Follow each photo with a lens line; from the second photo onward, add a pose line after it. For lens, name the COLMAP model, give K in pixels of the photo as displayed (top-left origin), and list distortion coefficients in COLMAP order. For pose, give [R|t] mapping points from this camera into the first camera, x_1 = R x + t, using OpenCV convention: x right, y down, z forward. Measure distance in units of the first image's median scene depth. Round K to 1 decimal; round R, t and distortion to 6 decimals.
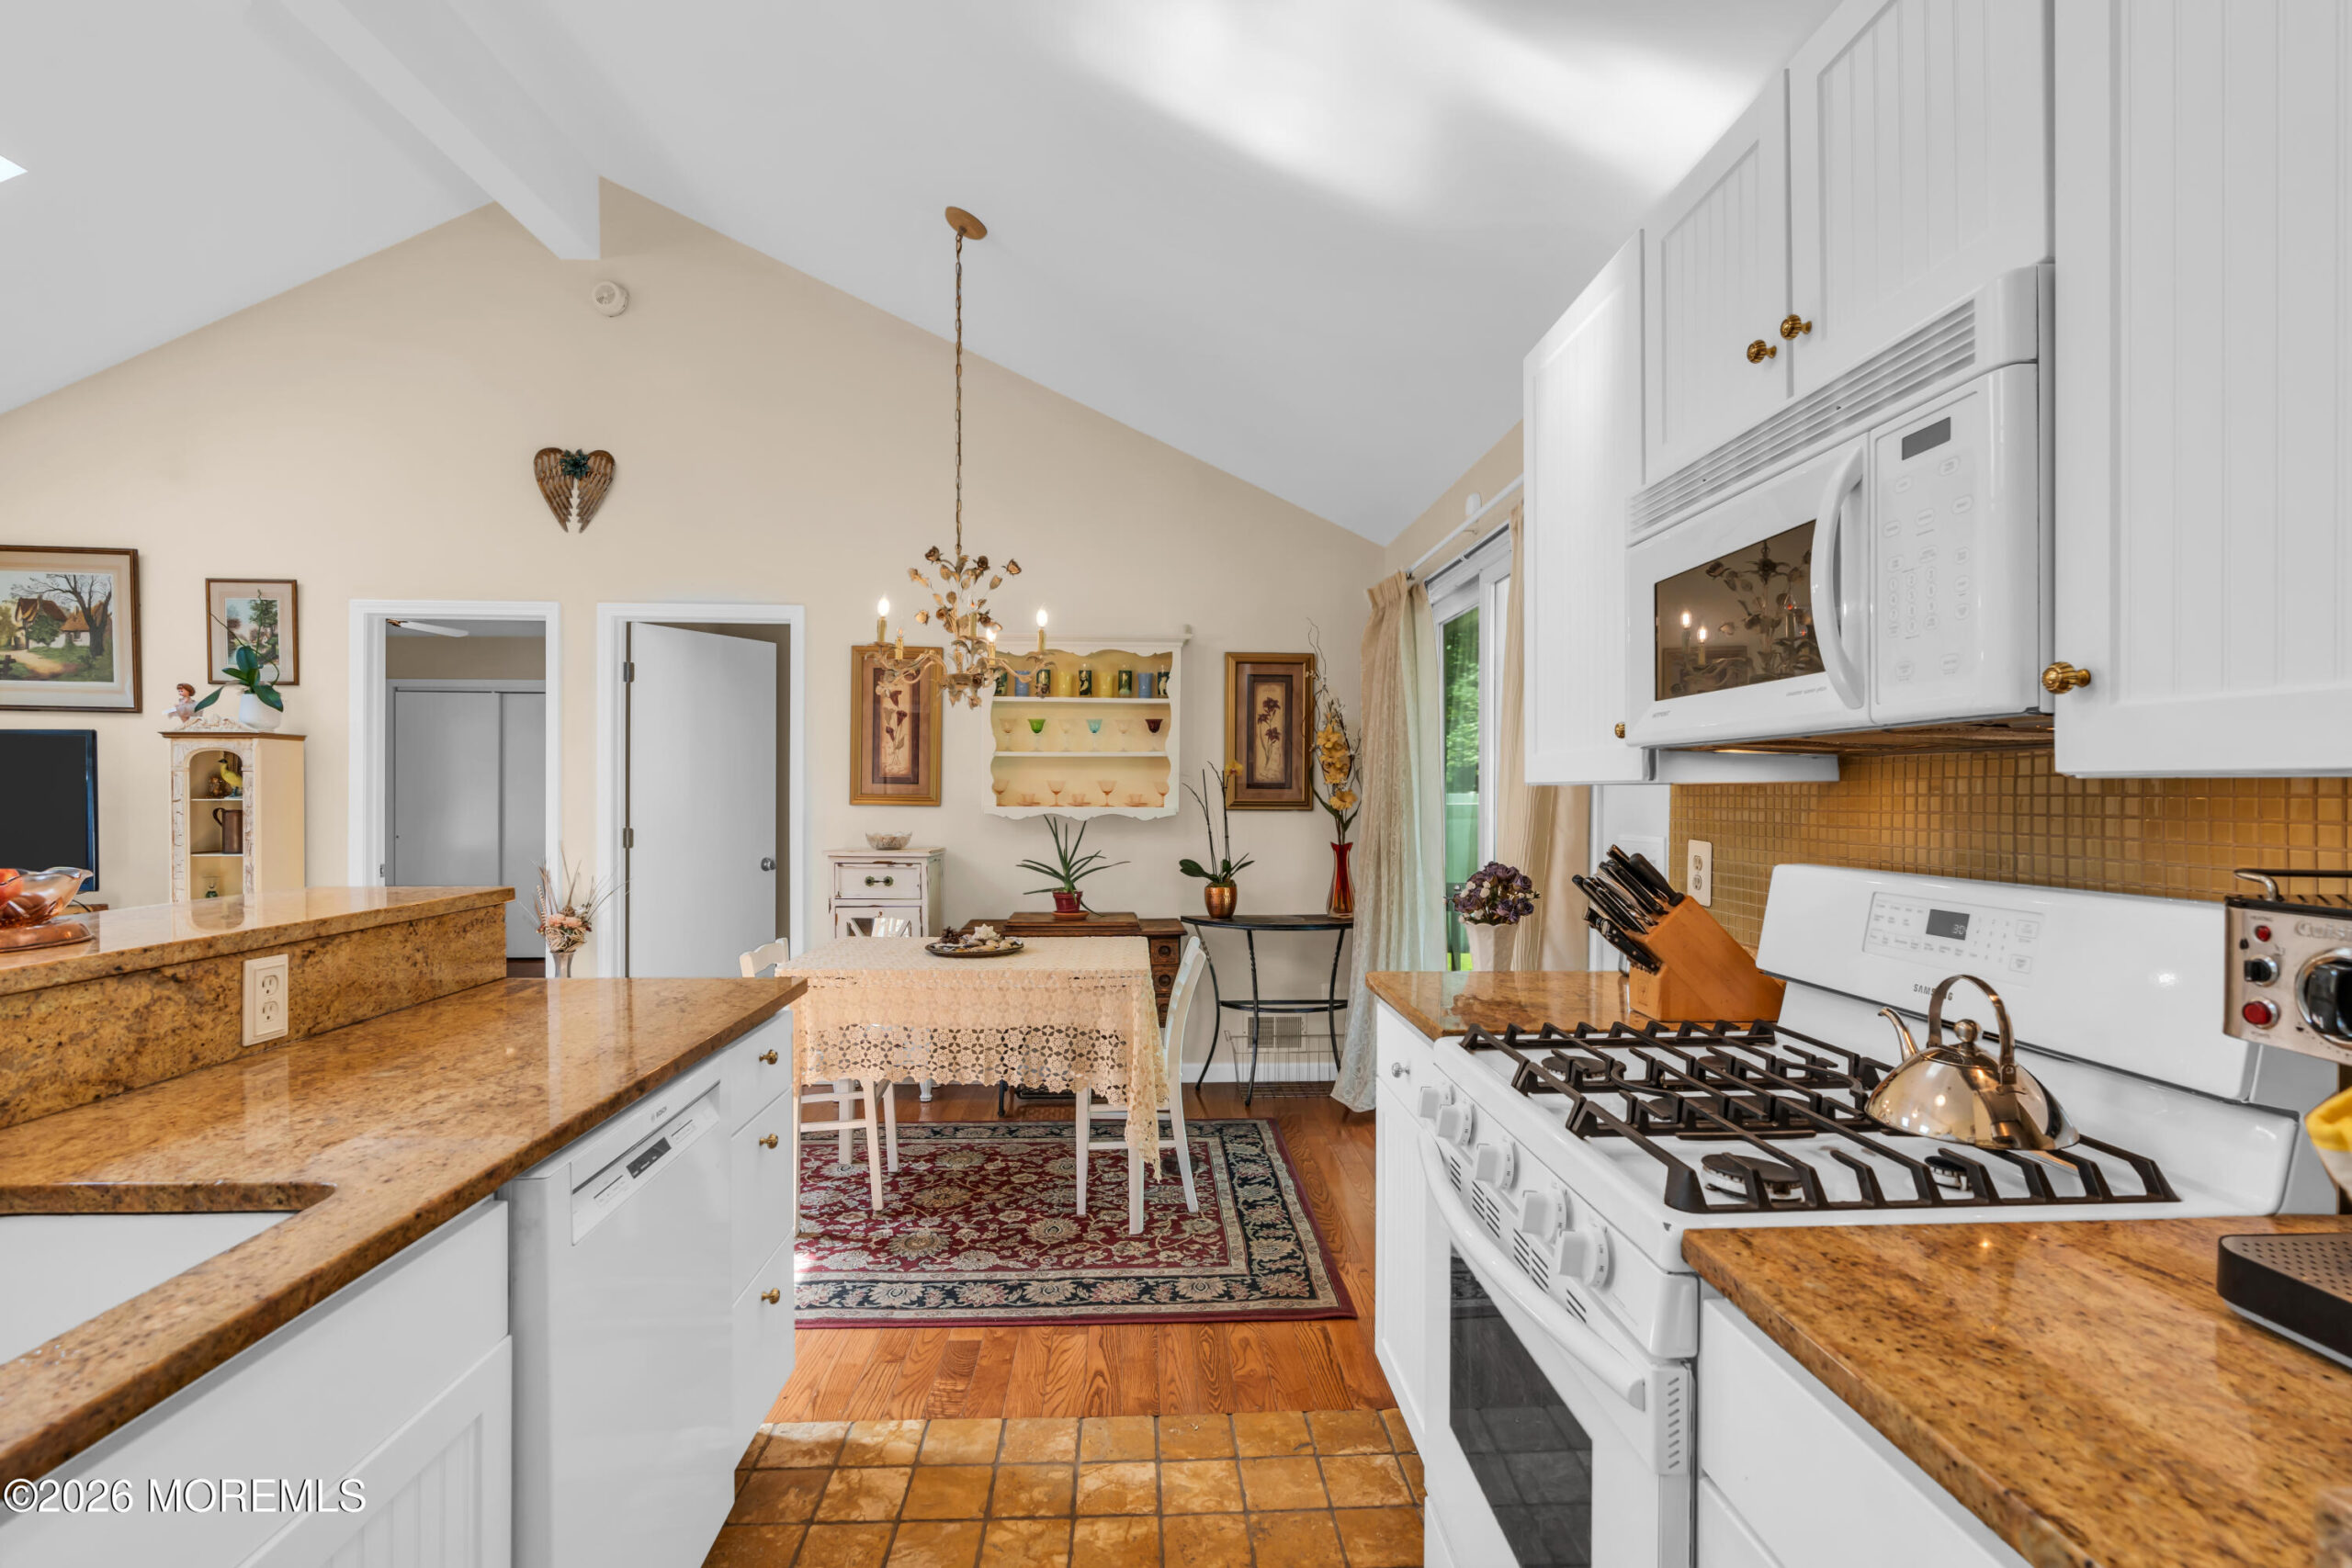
lens RADIAL K [[1067.7, 0, 1177.0], [0, 1067.7, 790.4], [0, 0, 1]] dist [-0.015368, 0.008447]
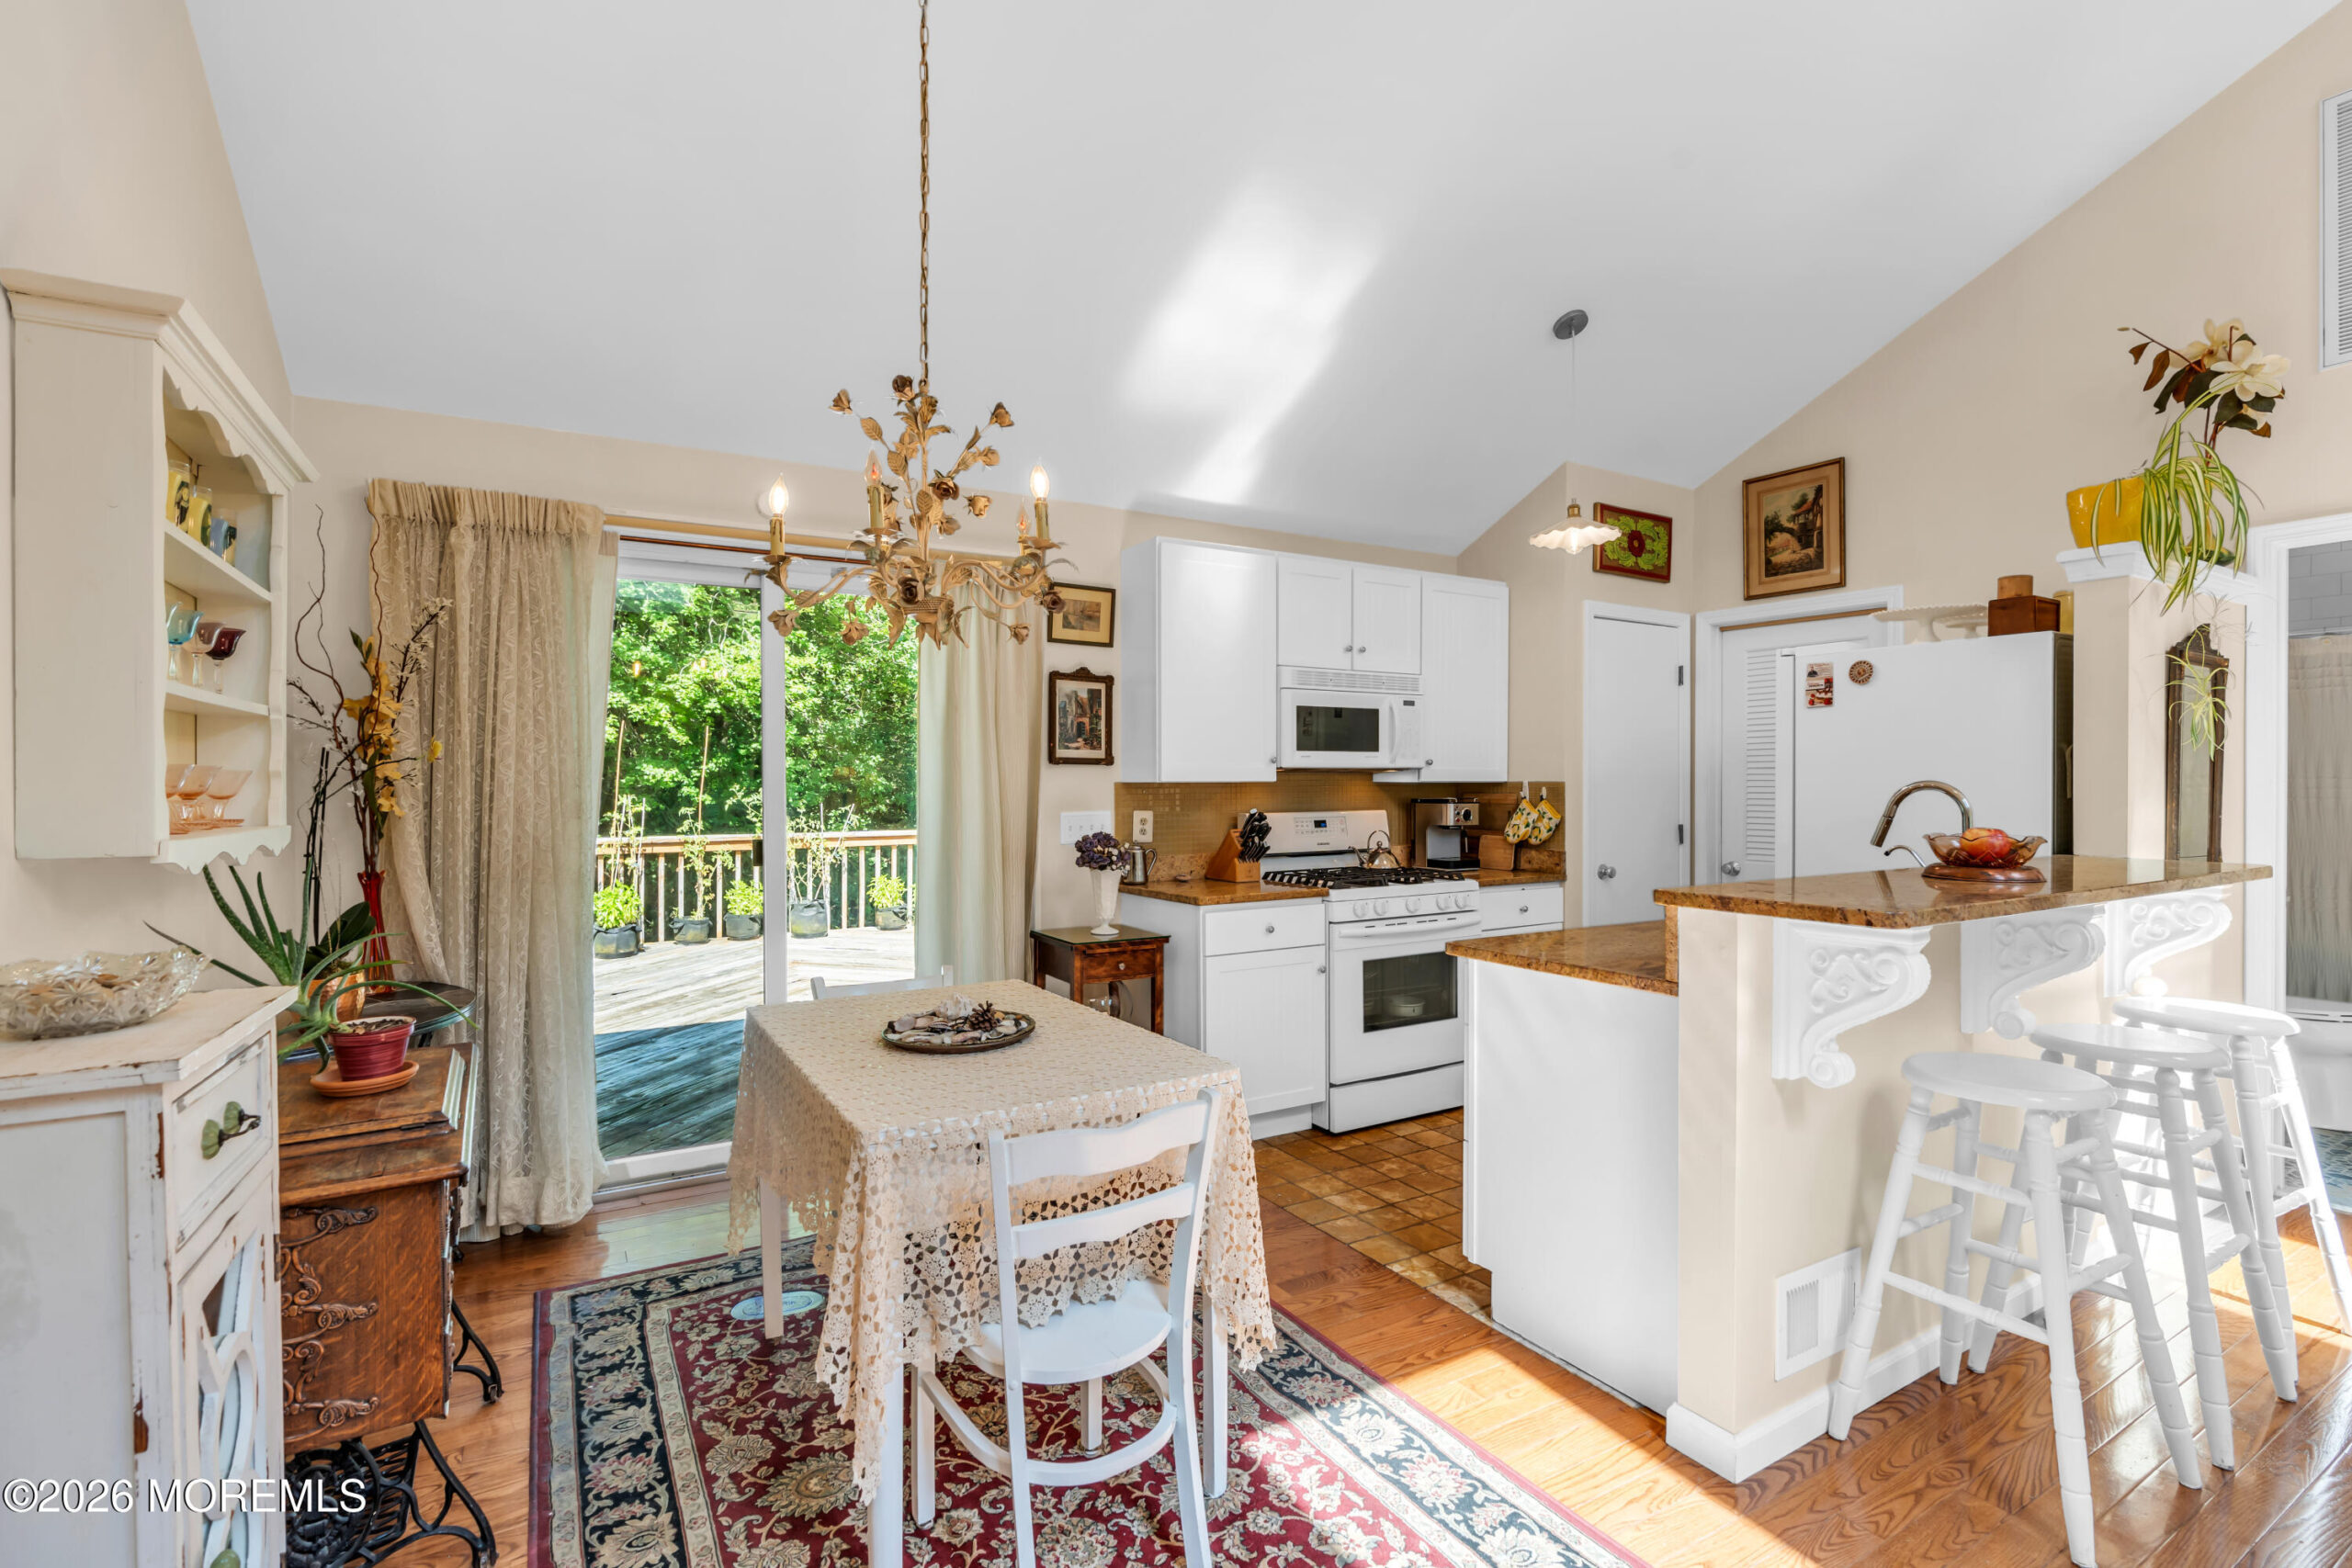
lens RADIAL K [[1067.7, 0, 1177.0], [0, 1067.7, 790.4], [0, 0, 1]] dist [-0.015368, 0.008447]
pose [[-0.473347, -0.006280, 0.880854, -0.918787], [0.001816, 0.999966, 0.008105, -0.004806], [-0.880874, 0.005436, -0.473319, 1.336430]]
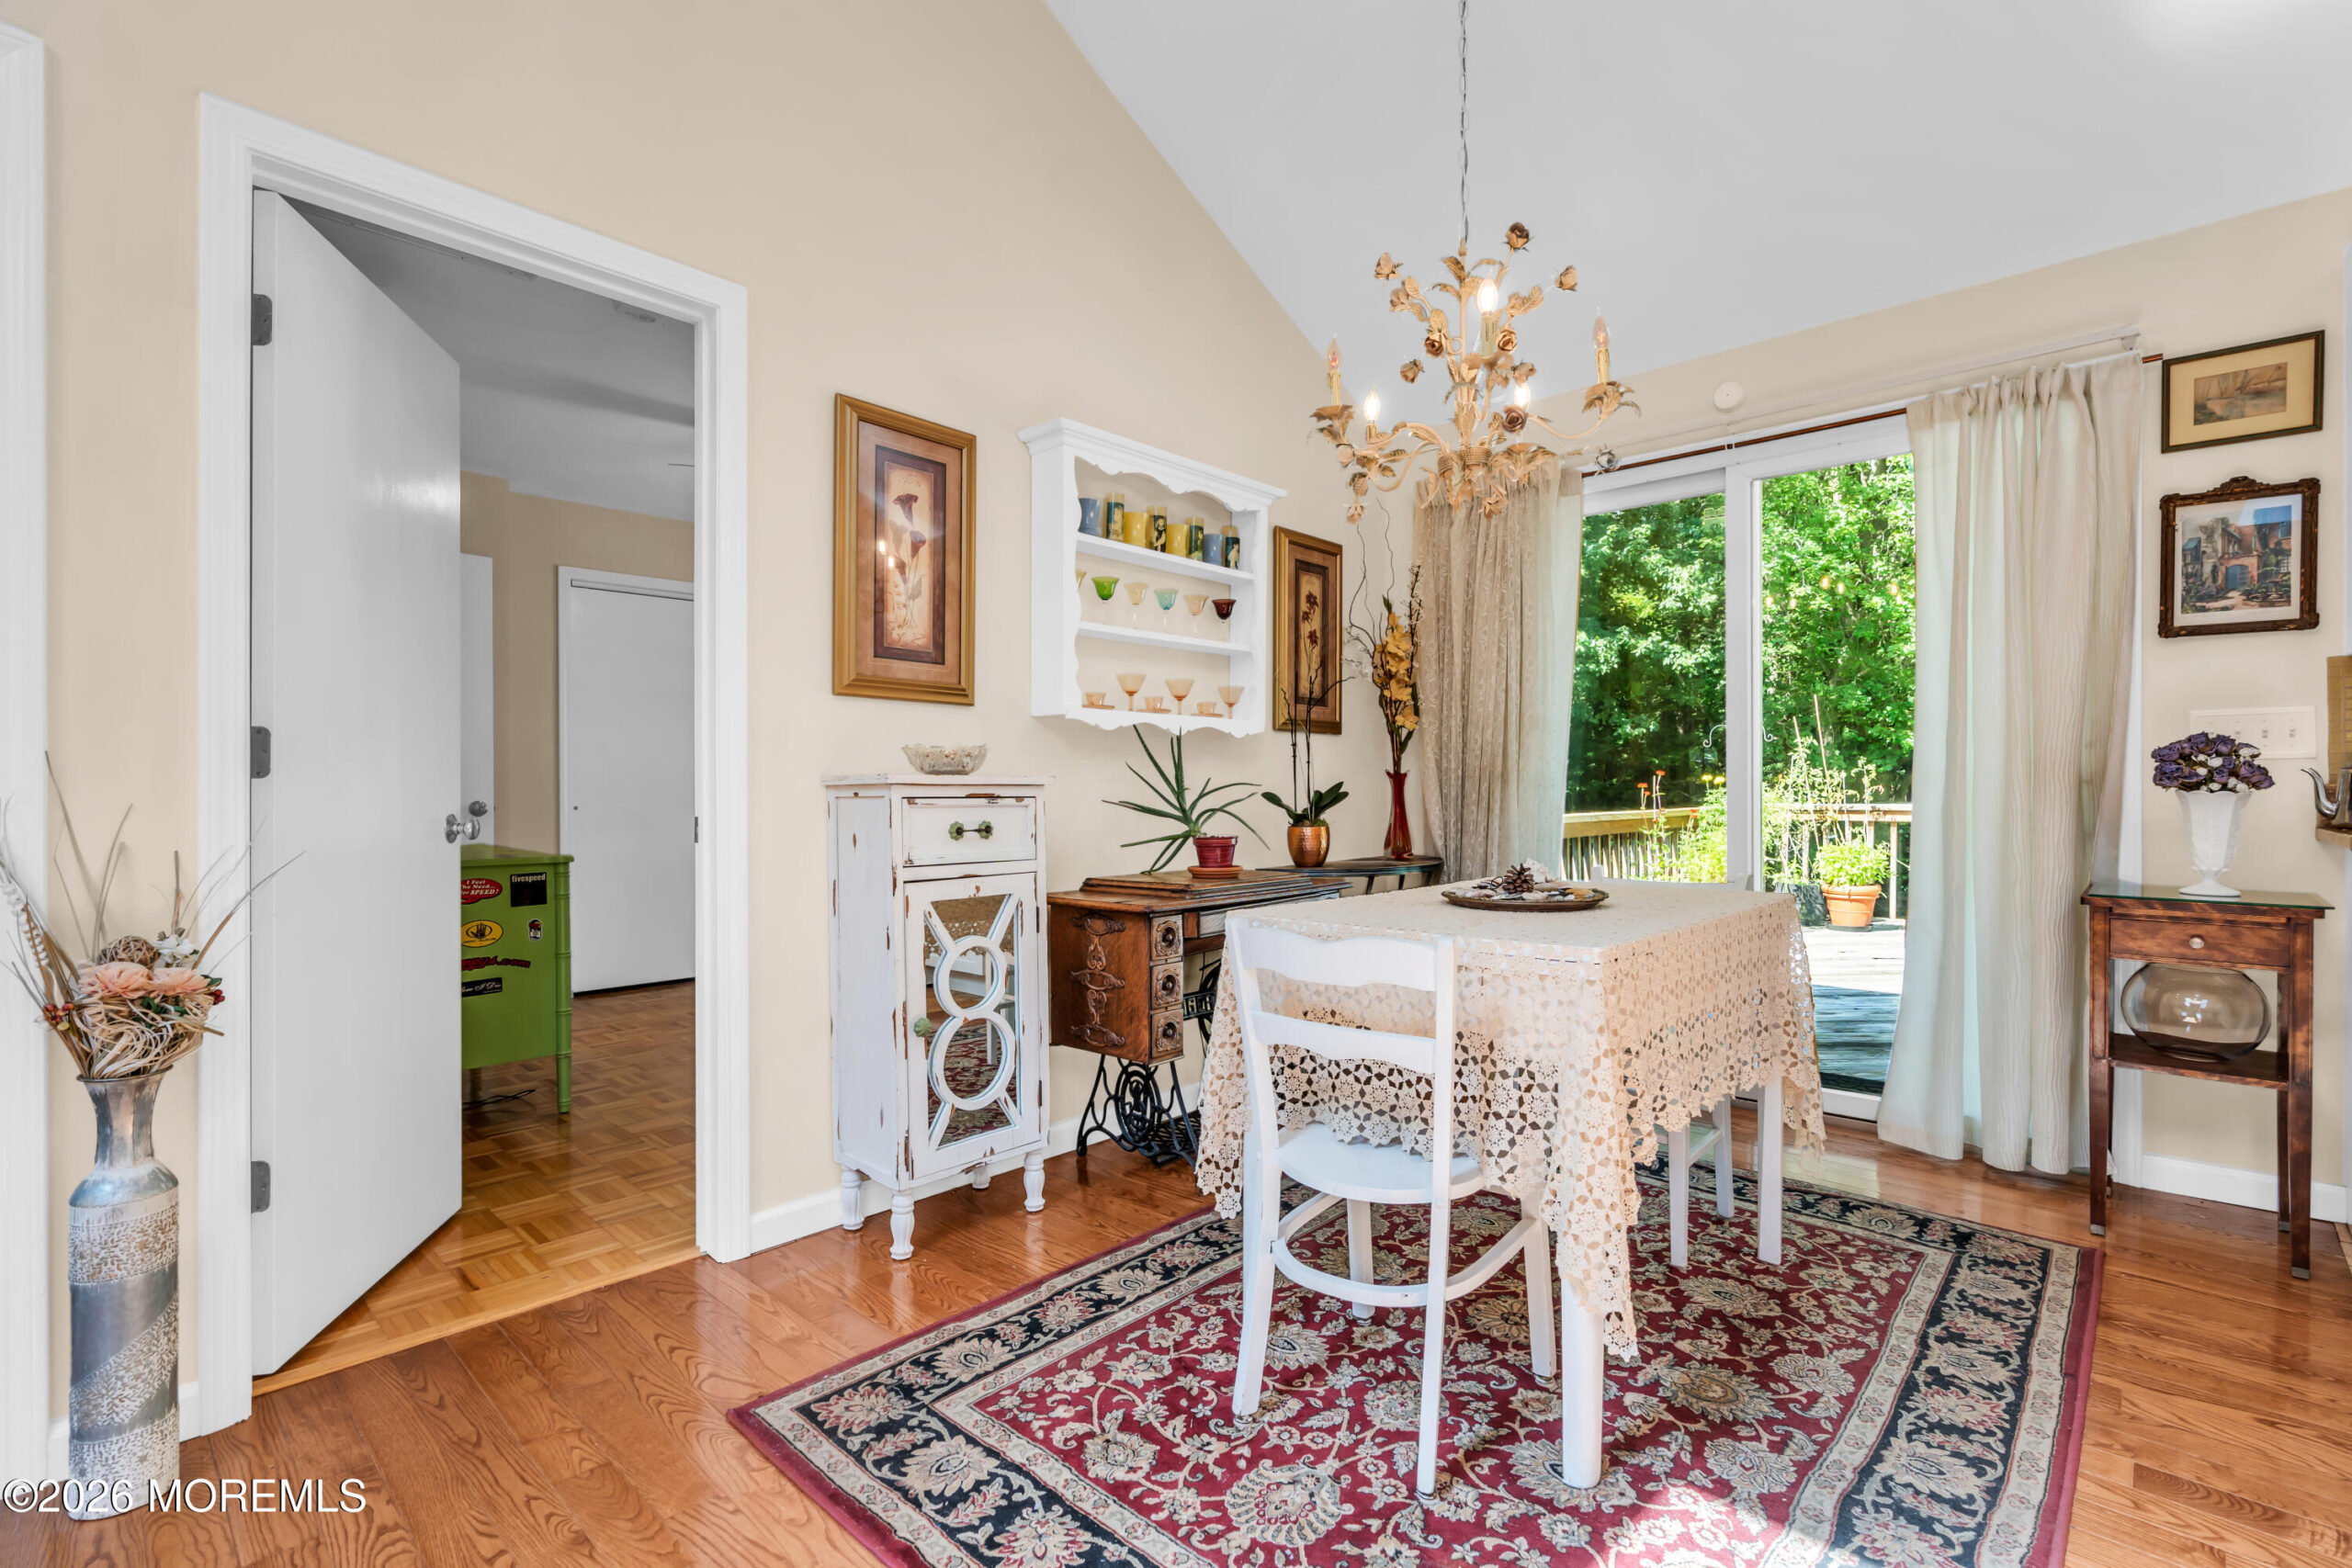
lens RADIAL K [[1067.7, 0, 1177.0], [0, 1067.7, 790.4], [0, 0, 1]] dist [-0.015368, 0.008447]
pose [[0.712622, -0.004878, 0.701531, -0.856598], [0.003366, 0.999988, 0.003534, 0.092309], [-0.701540, -0.000157, 0.712630, 0.787708]]
